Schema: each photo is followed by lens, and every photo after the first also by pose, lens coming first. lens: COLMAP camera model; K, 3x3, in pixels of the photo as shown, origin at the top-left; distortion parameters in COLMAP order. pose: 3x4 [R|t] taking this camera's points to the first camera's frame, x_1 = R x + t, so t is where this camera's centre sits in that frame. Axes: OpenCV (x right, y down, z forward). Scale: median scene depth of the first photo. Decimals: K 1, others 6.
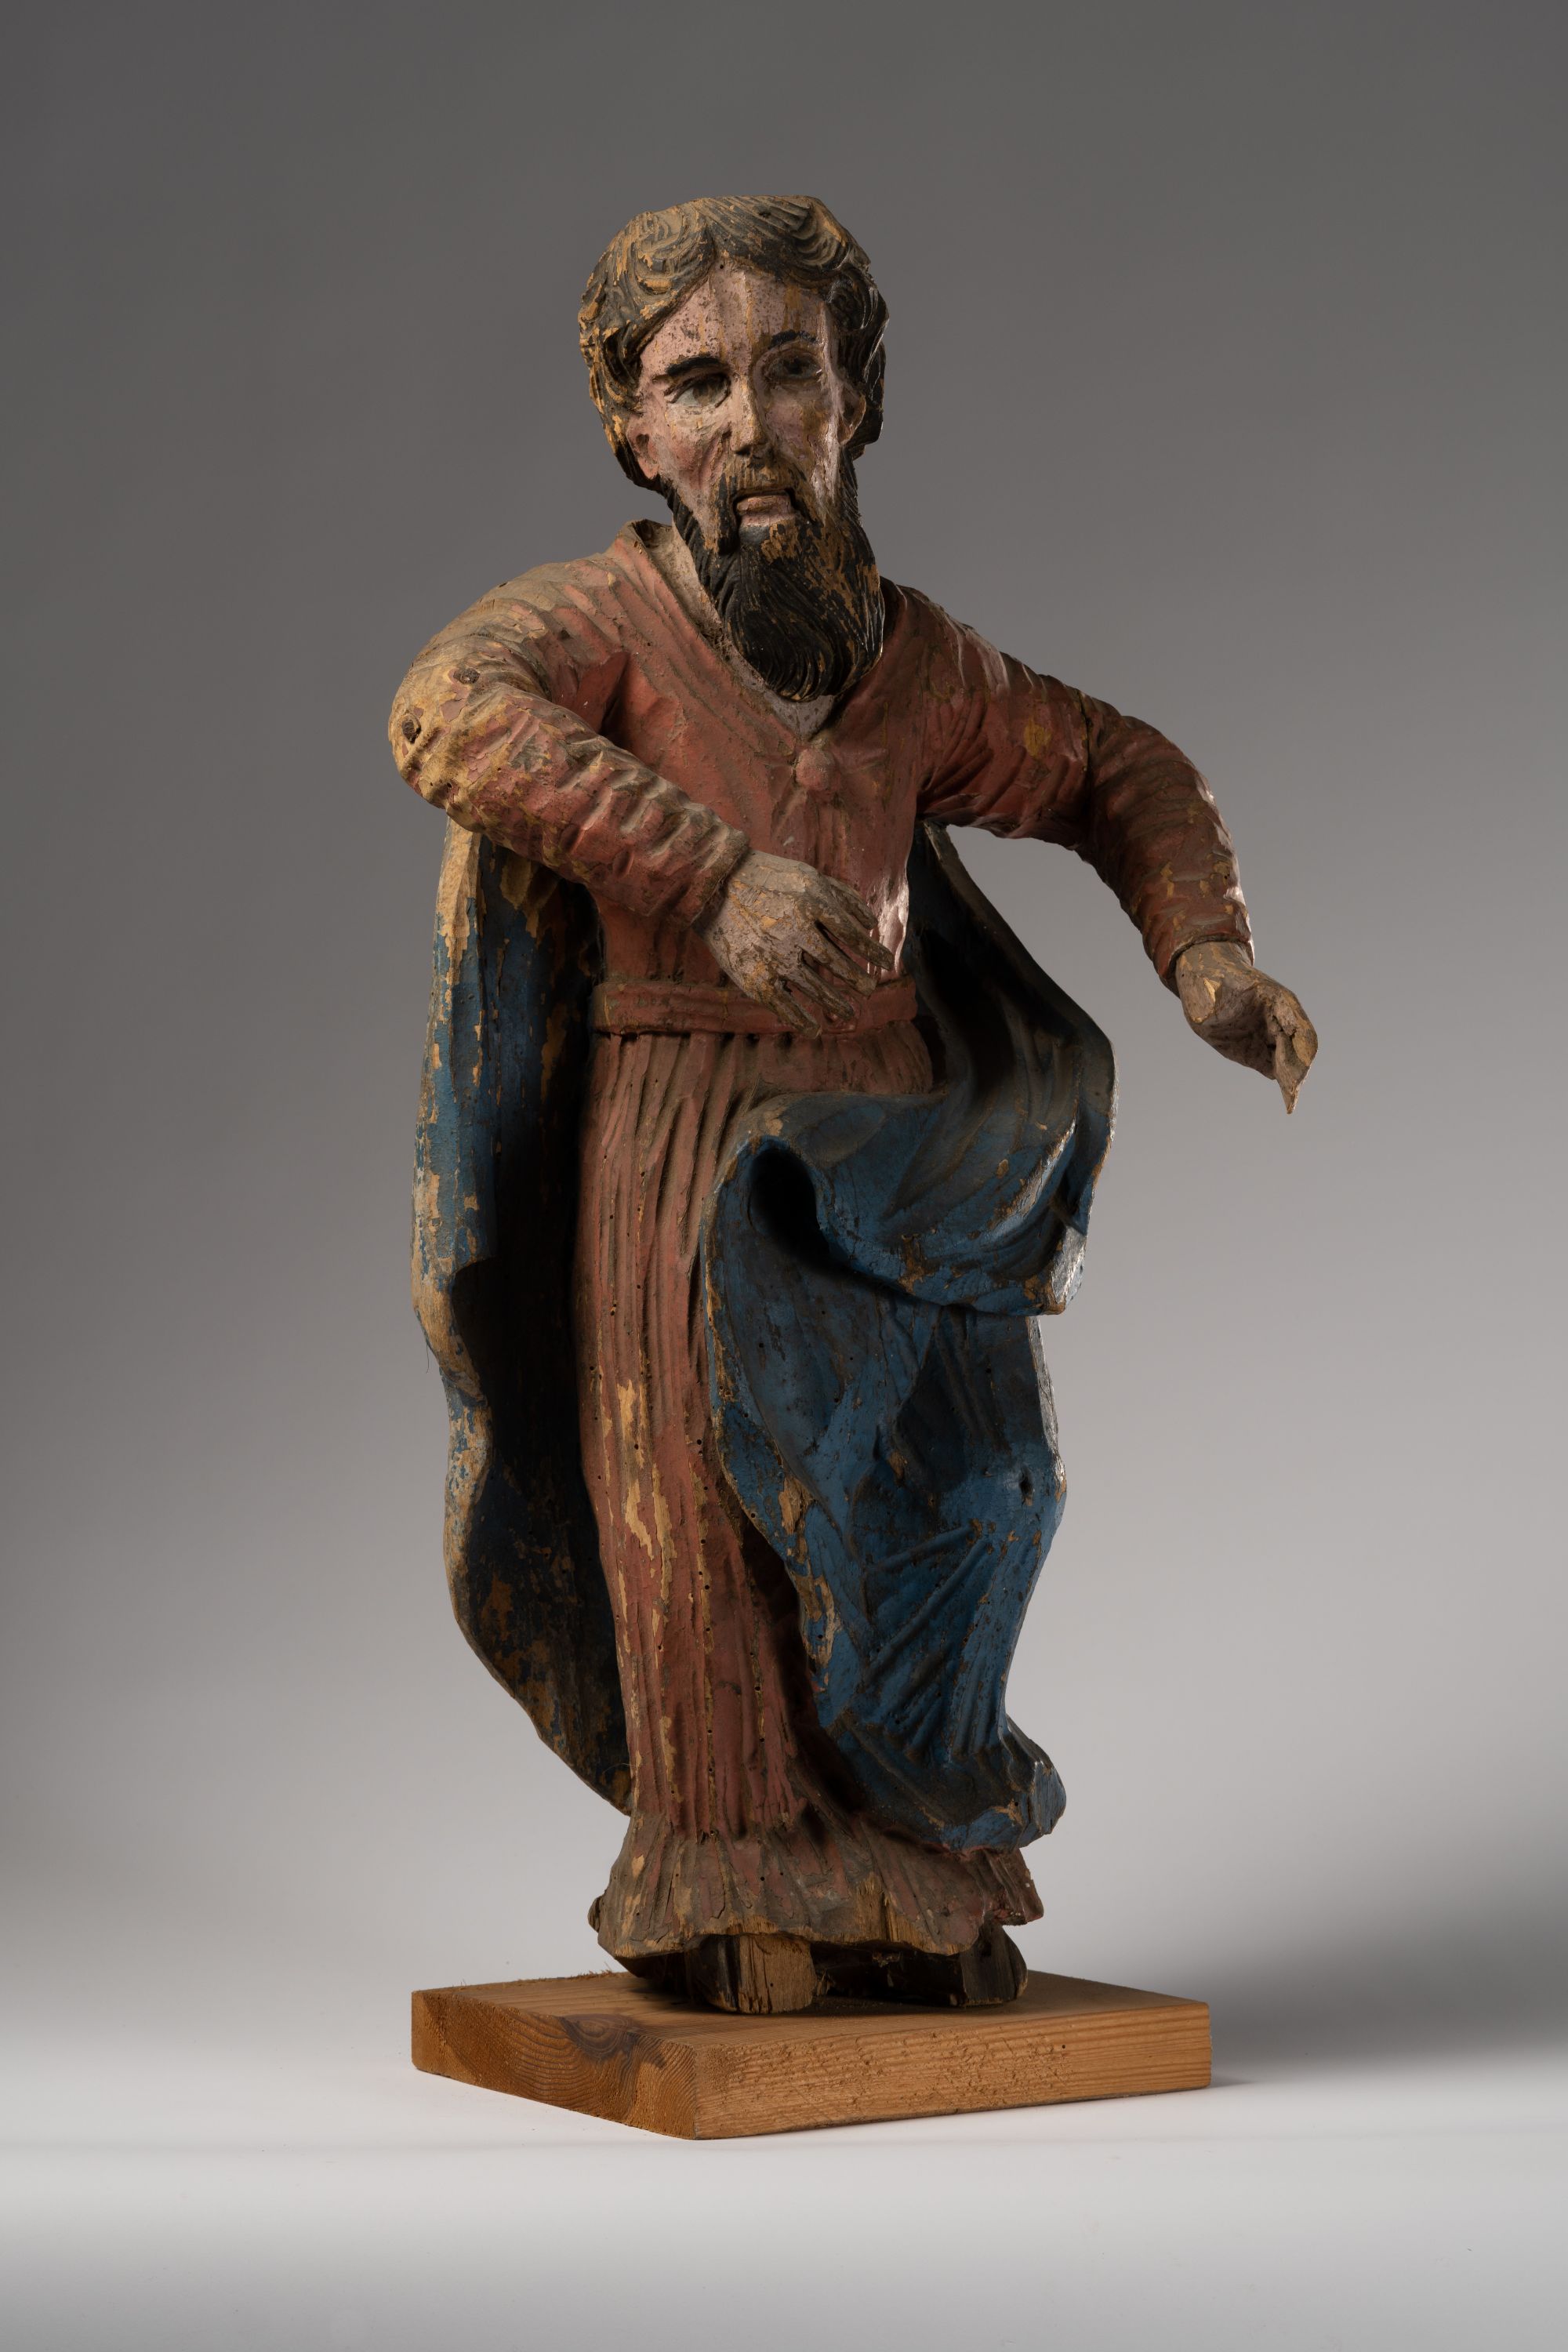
lens RADIAL K [[6711.4, 0, 783.8], [0, 6711.4, 1179.4], [0, 0, 1]] dist [-1.109260, 0.000000]
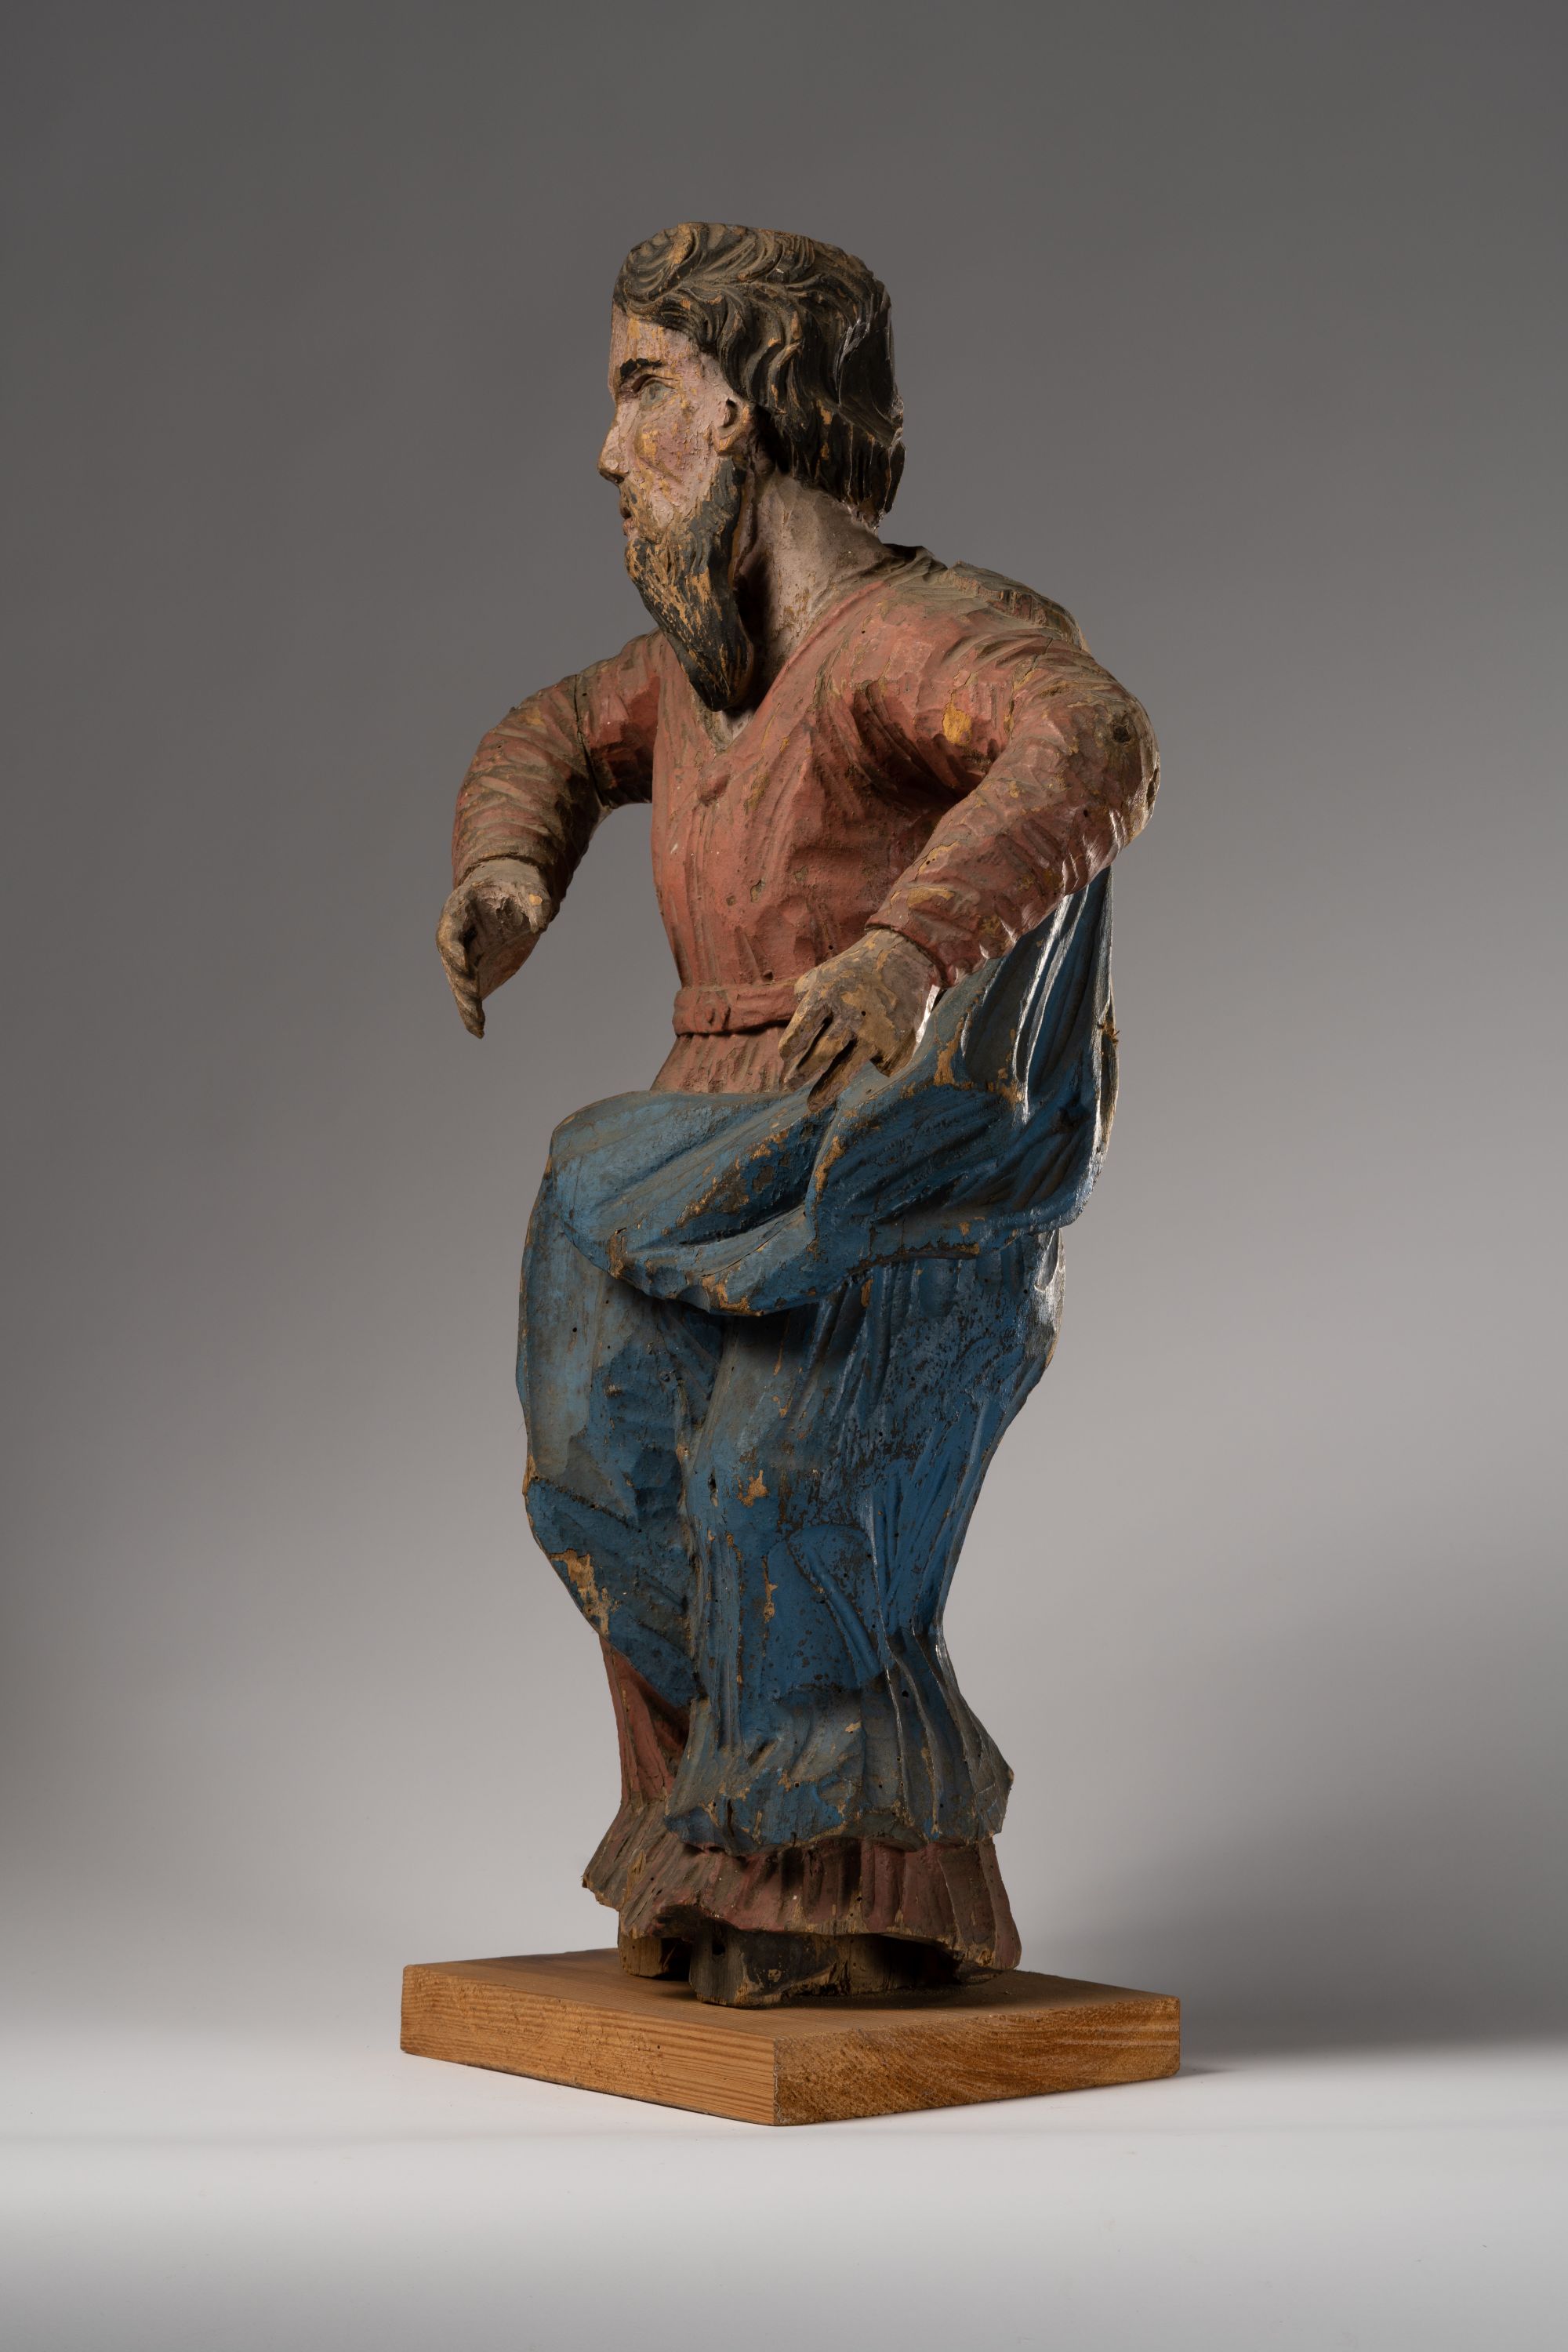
lens RADIAL K [[6711.4, 0, 782.5], [0, 6711.4, 1184.9], [0, 0, 1]] dist [-1.109260, 0.000000]
pose [[0.113966, 0.009188, -0.993442, 1.036518], [-0.018016, 0.999812, 0.007180, -0.006168], [0.993321, 0.017080, 0.114110, 0.903253]]
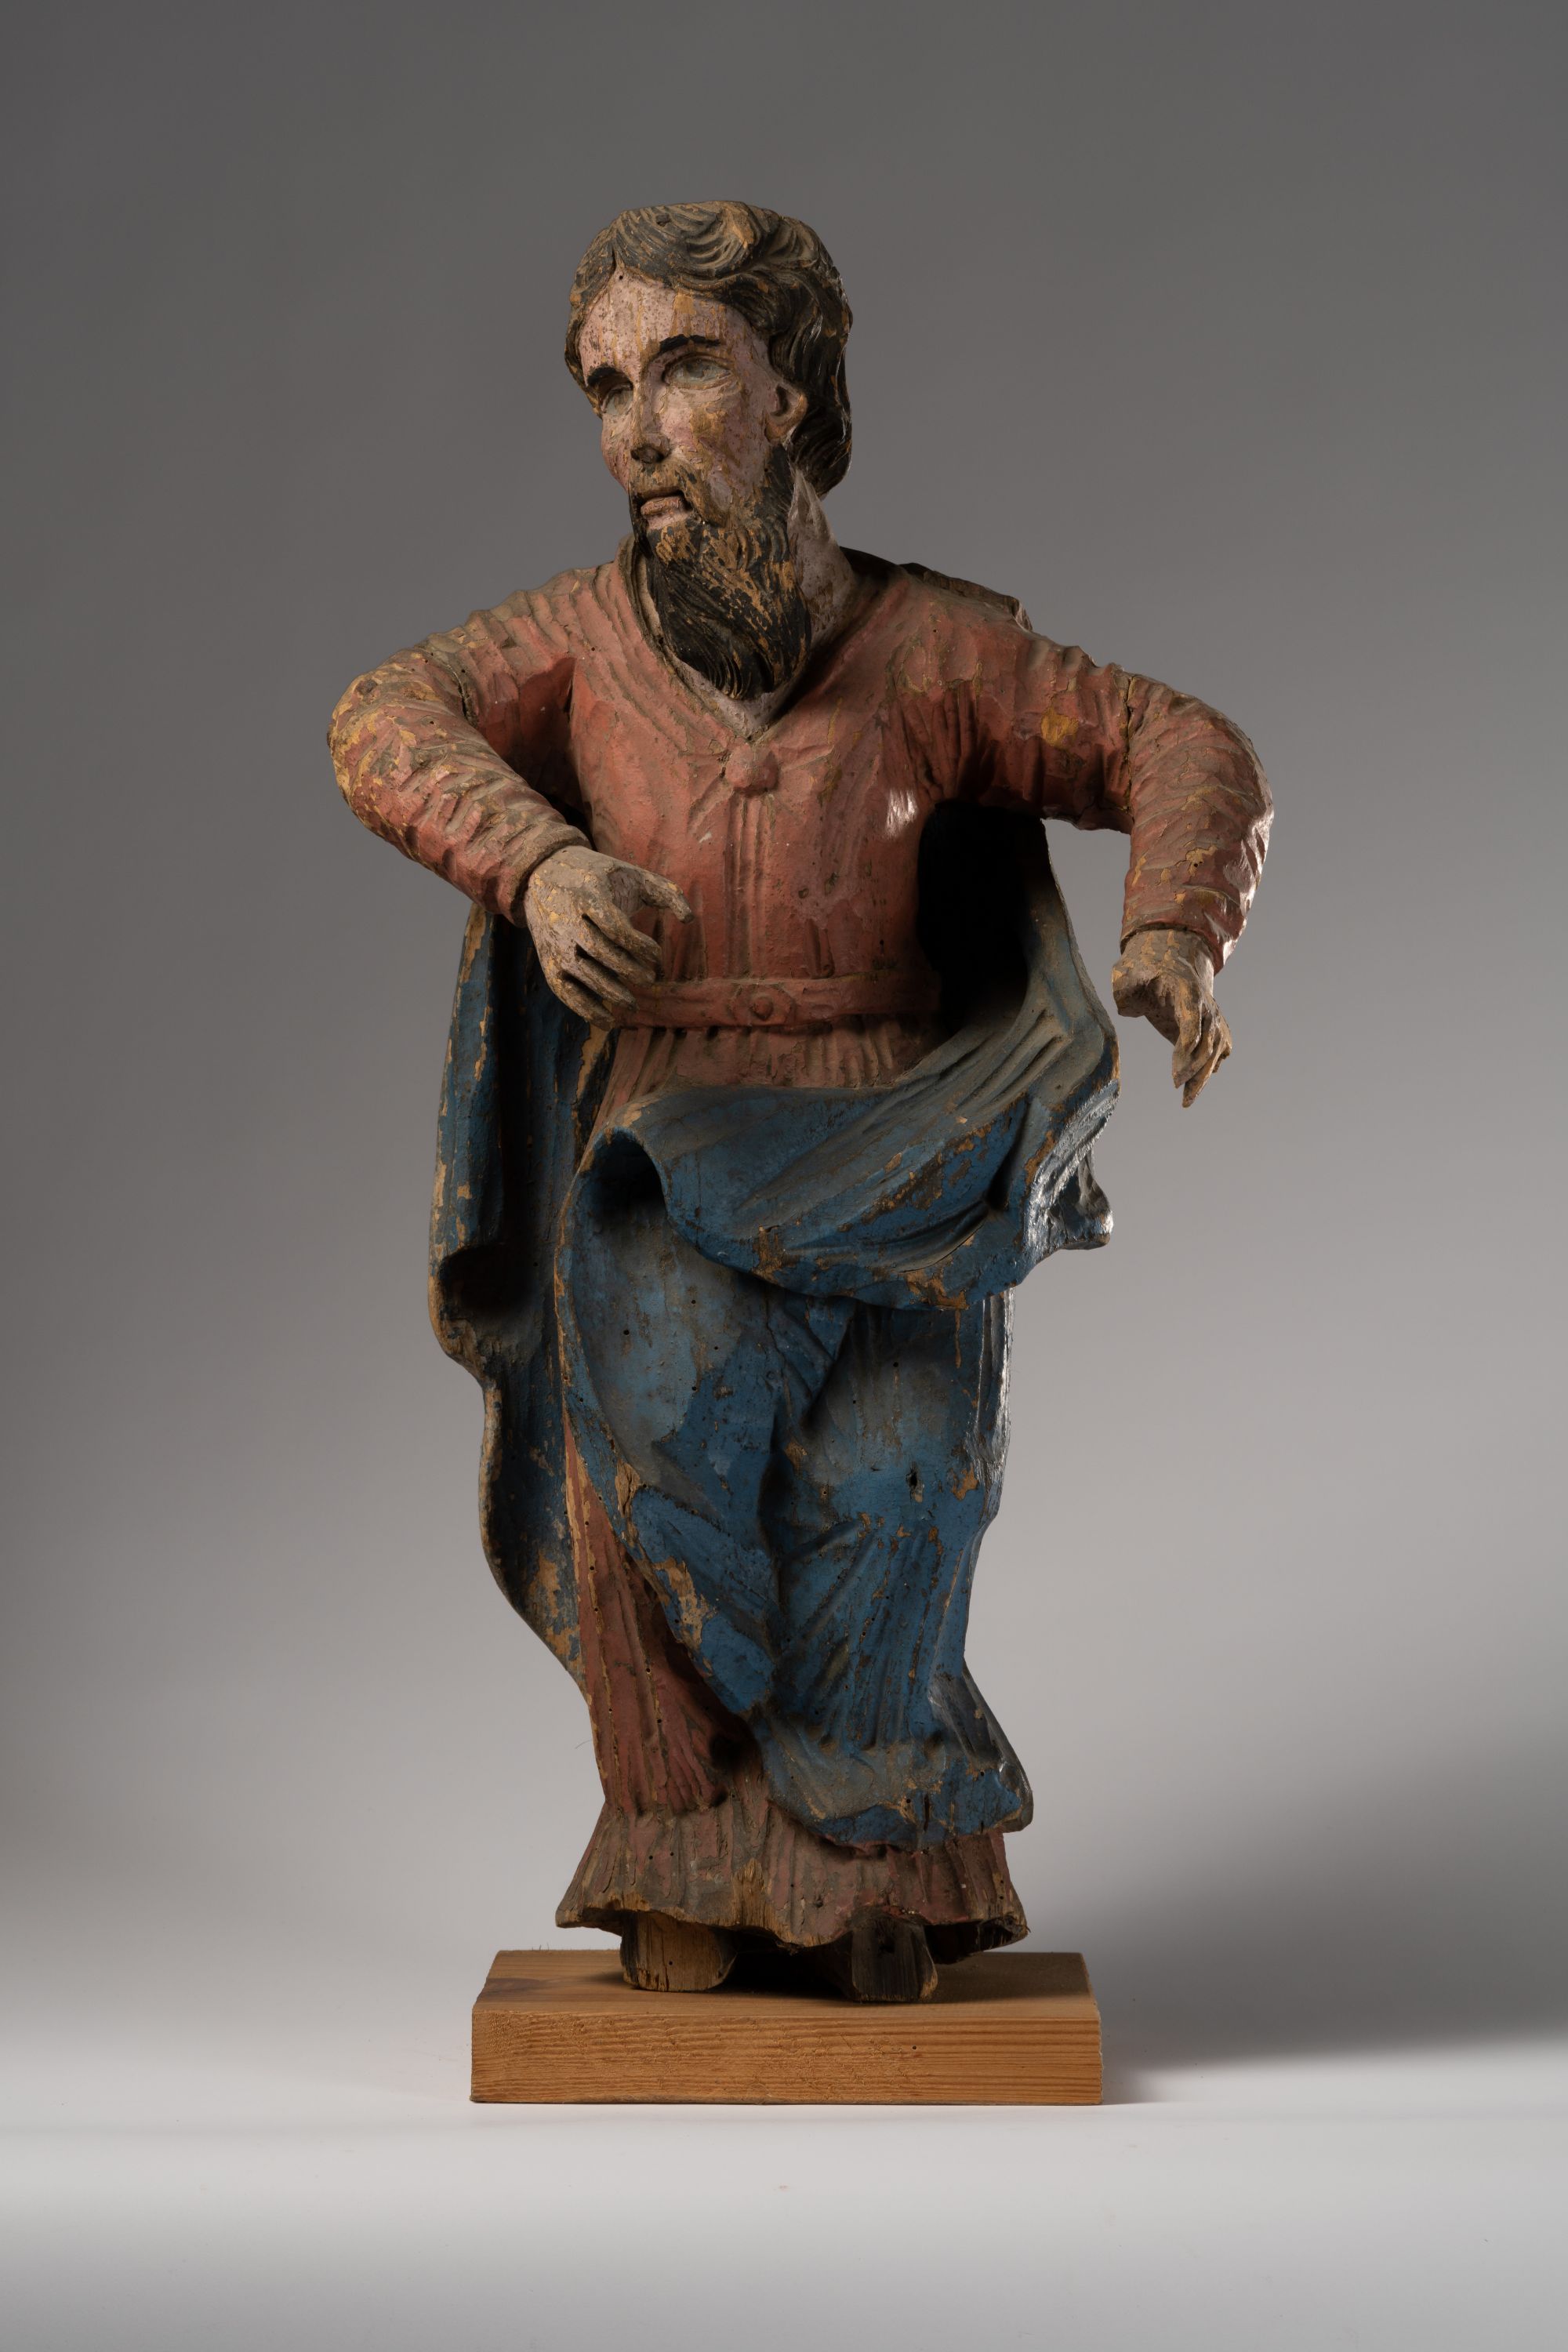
lens RADIAL K [[6711.4, 0, 785.0], [0, 6711.4, 1173.9], [0, 0, 1]] dist [-1.109260, 0.000000]
pose [[0.837603, 0.005173, -0.546255, 0.568005], [-0.008914, 0.999951, -0.004199, 0.004655], [0.546207, 0.008386, 0.837608, 0.157616]]
